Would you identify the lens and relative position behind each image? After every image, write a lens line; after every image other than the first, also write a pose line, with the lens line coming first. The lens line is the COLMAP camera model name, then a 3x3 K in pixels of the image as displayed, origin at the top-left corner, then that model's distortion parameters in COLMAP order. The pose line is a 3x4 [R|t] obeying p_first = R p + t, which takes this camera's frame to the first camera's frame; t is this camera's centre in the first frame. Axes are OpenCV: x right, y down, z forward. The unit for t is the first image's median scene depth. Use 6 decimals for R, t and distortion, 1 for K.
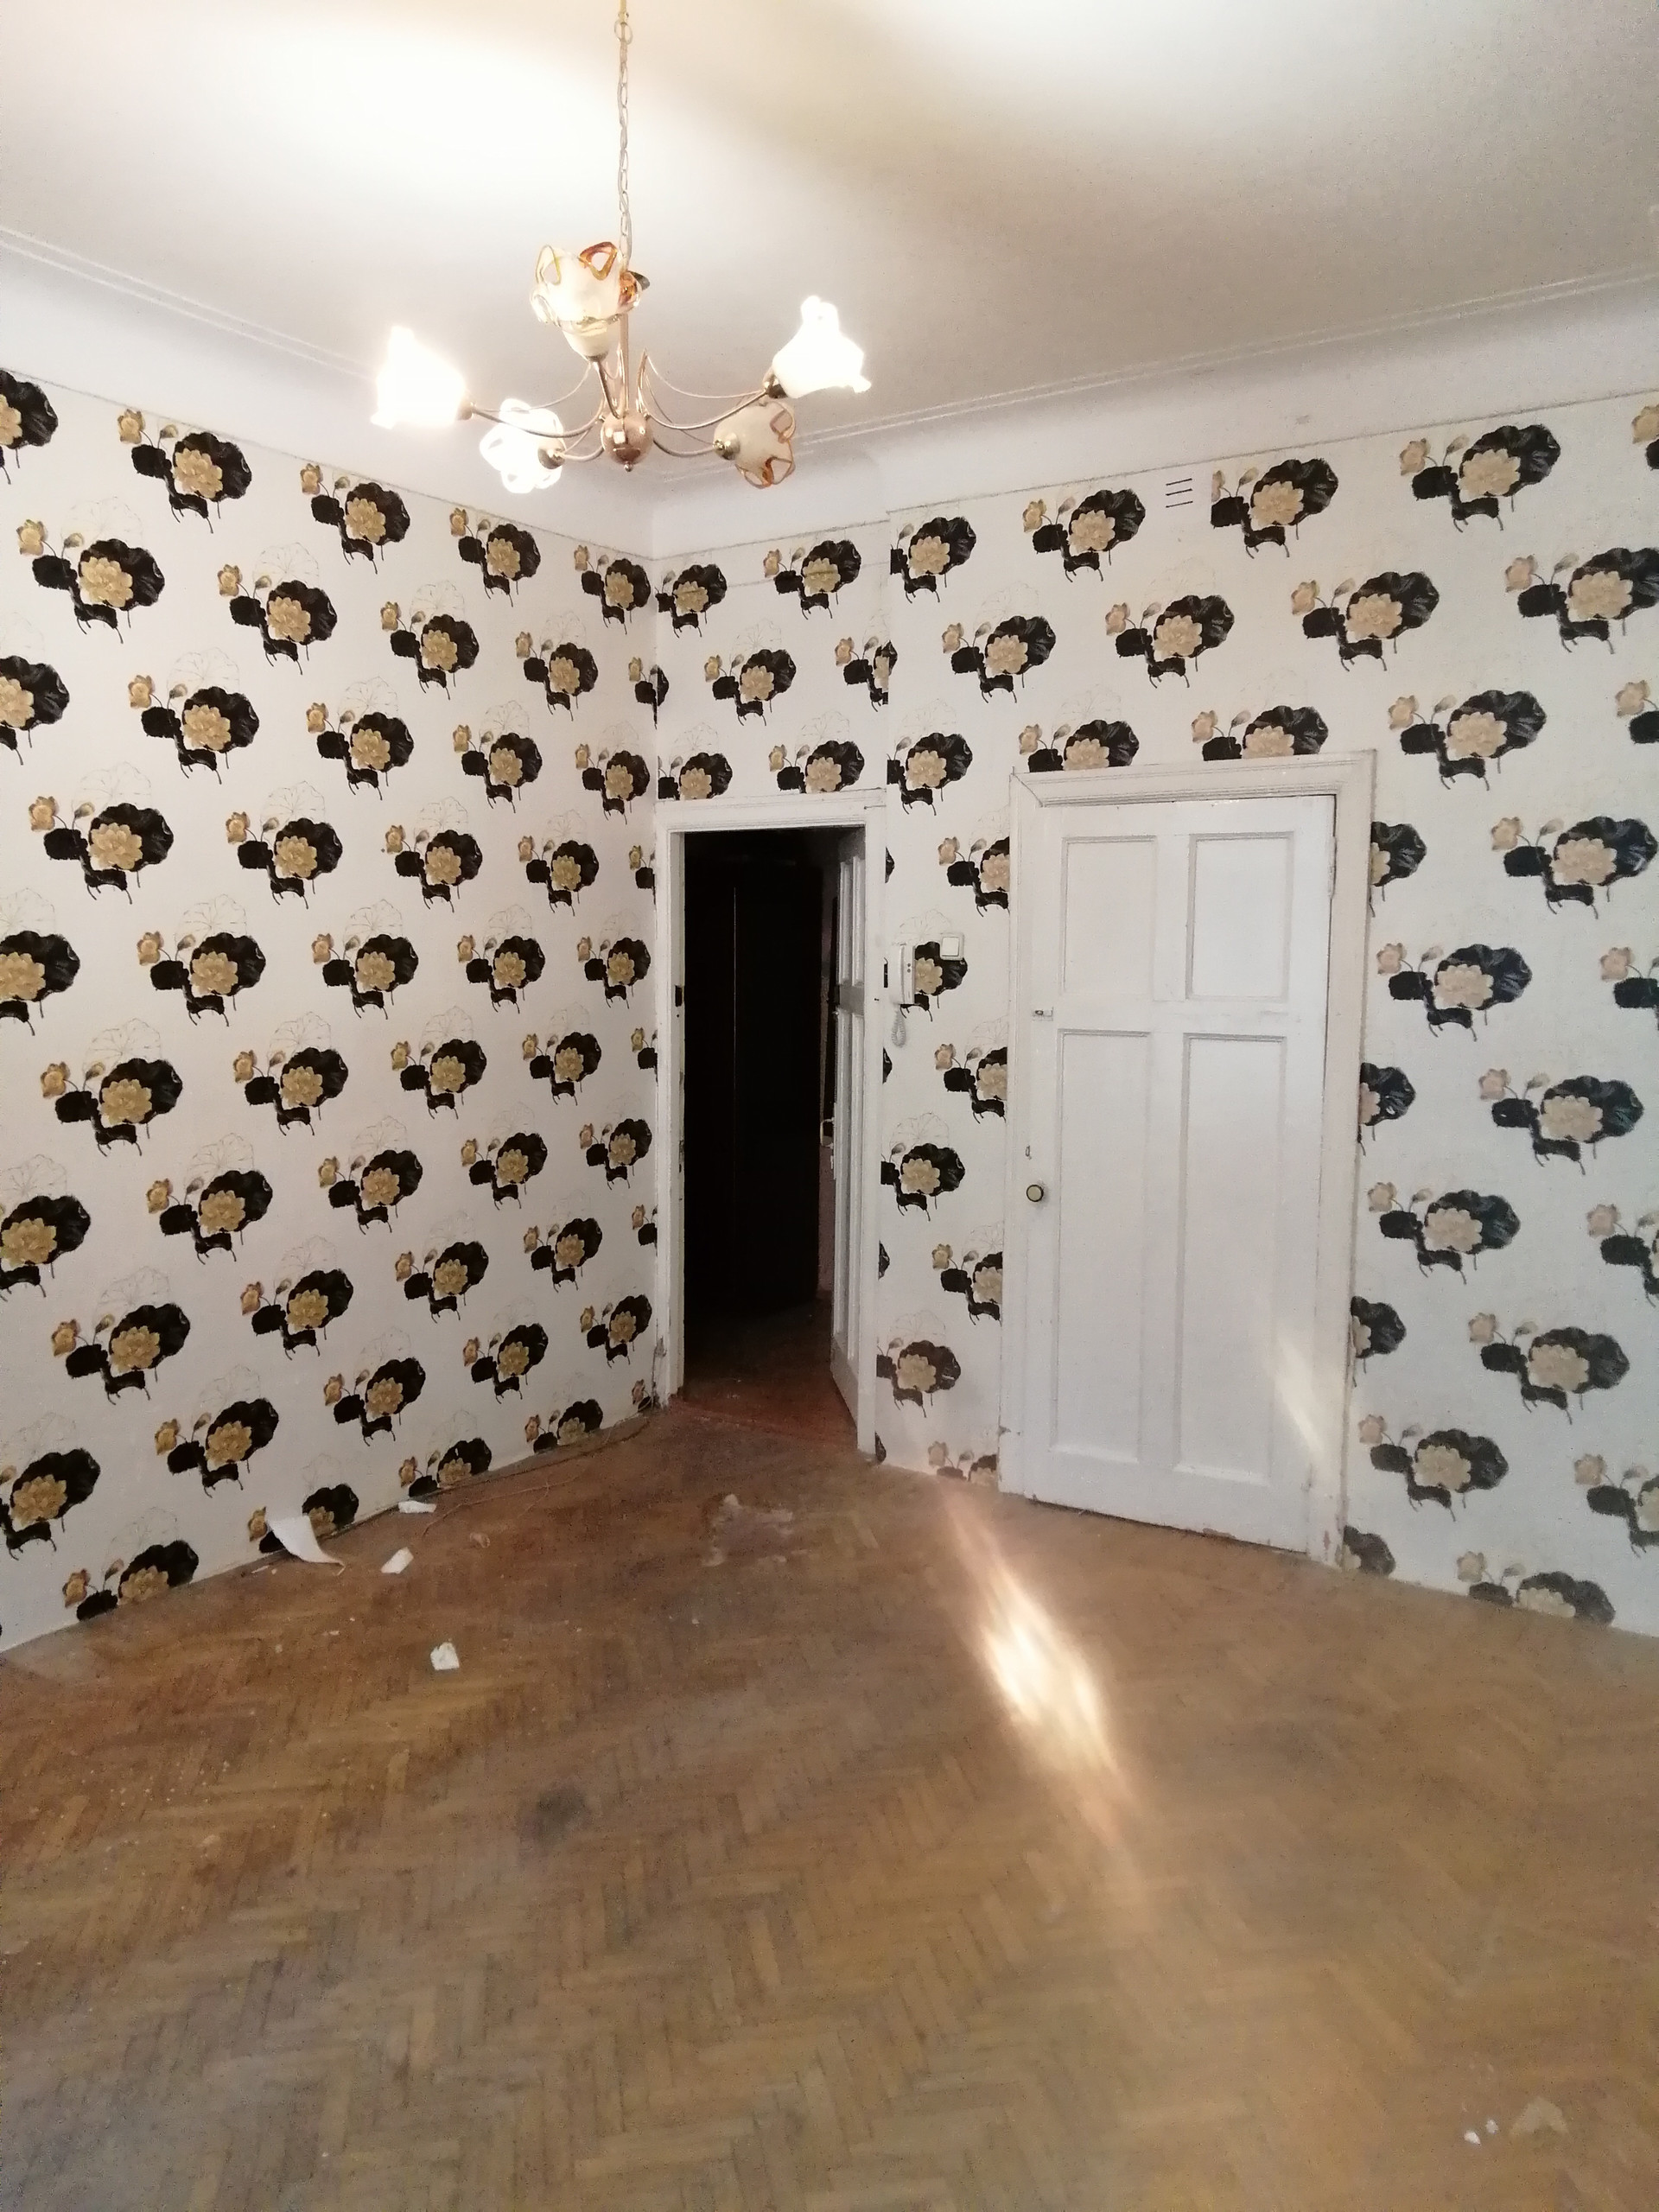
lens RADIAL K [[1591.2, 0, 839.4], [0, 1591.2, 1108.9], [0, 0, 1]] dist [0.052968, -0.085544]
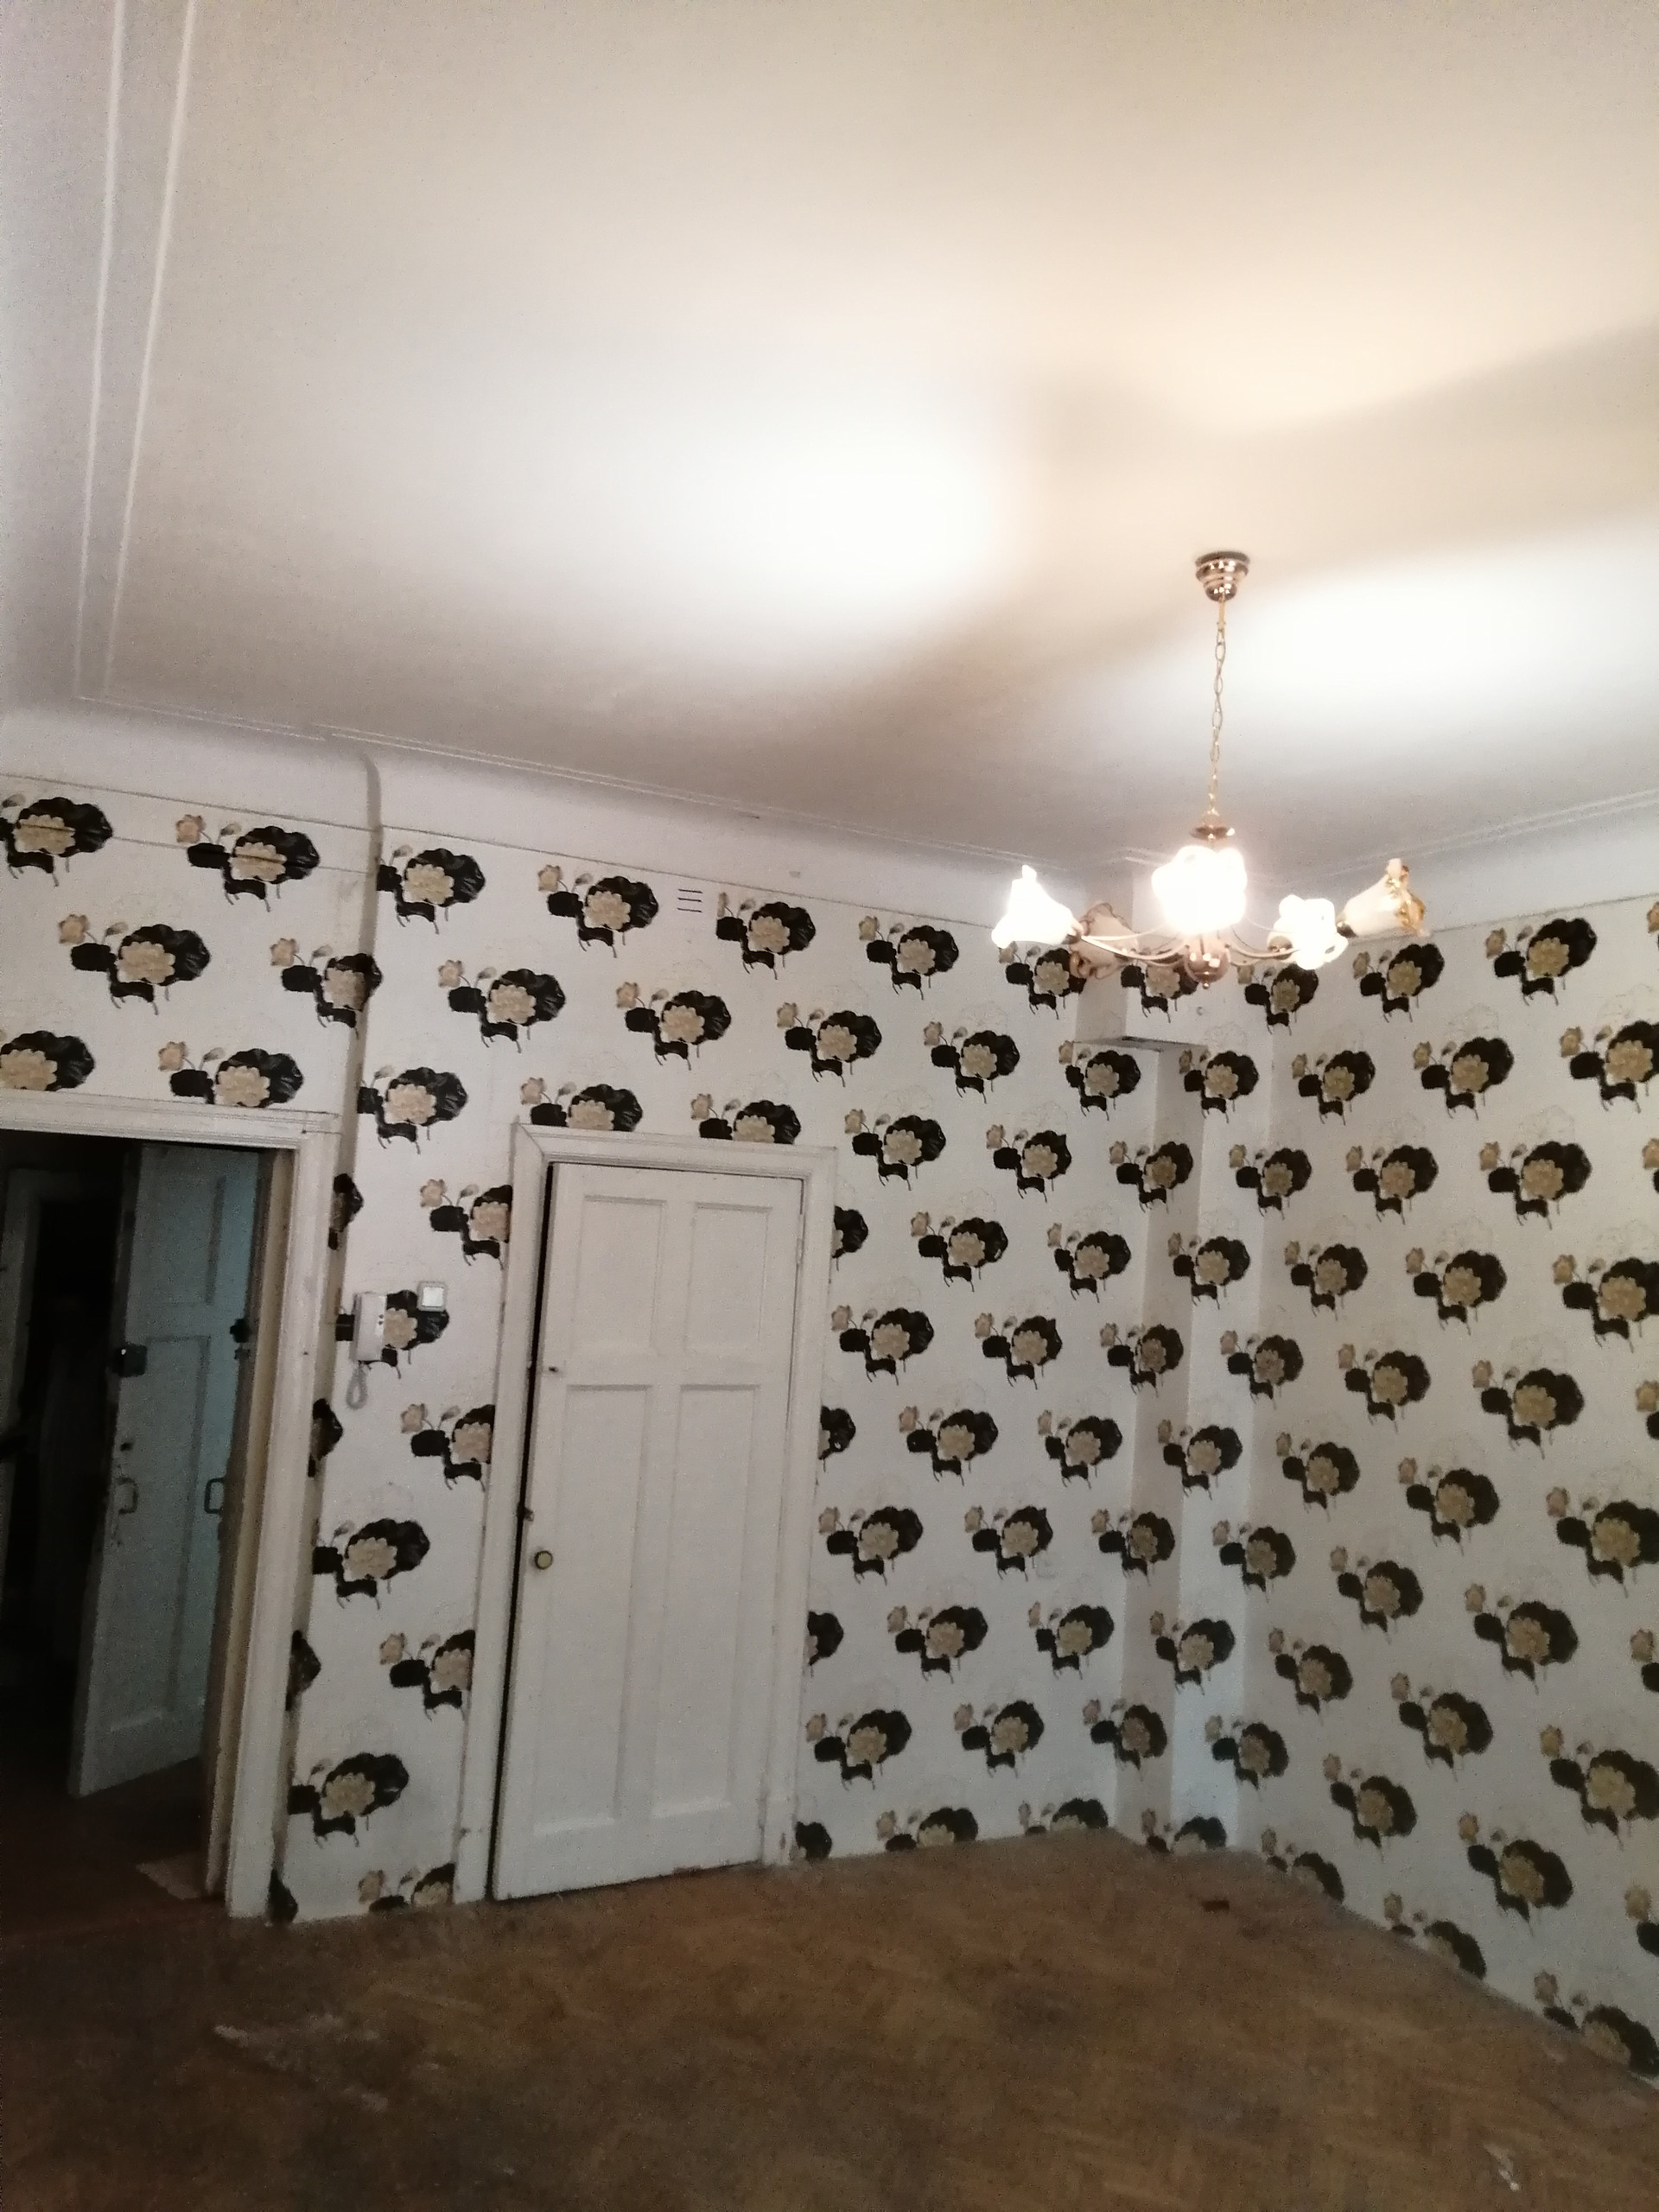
lens RADIAL K [[1591.2, 0, 839.4], [0, 1591.2, 1108.9], [0, 0, 1]] dist [0.052968, -0.085544]
pose [[0.515913, 0.086950, 0.852217, -0.647997], [0.030942, 0.992295, -0.119974, -0.098307], [-0.856082, 0.088266, 0.509247, 0.340827]]
